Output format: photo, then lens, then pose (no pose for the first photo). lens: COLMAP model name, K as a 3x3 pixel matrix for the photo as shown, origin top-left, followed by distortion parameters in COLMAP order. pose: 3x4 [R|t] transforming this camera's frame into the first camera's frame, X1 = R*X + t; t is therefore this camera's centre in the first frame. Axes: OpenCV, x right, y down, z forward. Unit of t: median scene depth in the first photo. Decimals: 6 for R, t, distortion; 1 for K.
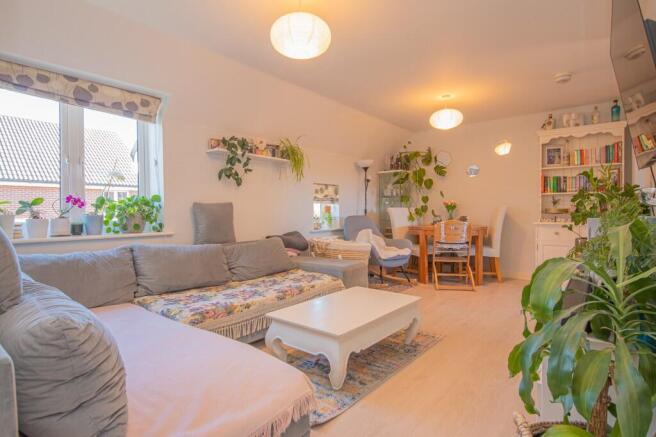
lens RADIAL K [[356.7, 0, 327.2], [0, 356.7, 214.3], [0, 0, 1]] dist [0.004732, -0.000617]
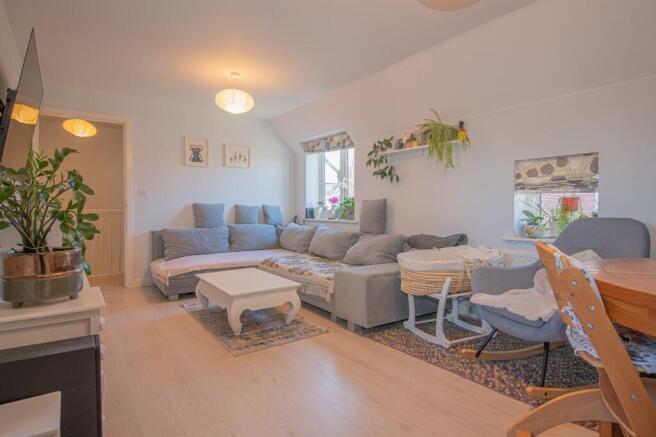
lens RADIAL K [[356.7, 0, 327.2], [0, 356.7, 214.3], [0, 0, 1]] dist [0.004732, -0.000617]
pose [[-0.279576, 0.021303, -0.959887, 0.858320], [-0.007658, 0.999673, 0.024417, -0.011833], [0.960093, 0.014177, -0.279321, 1.154329]]
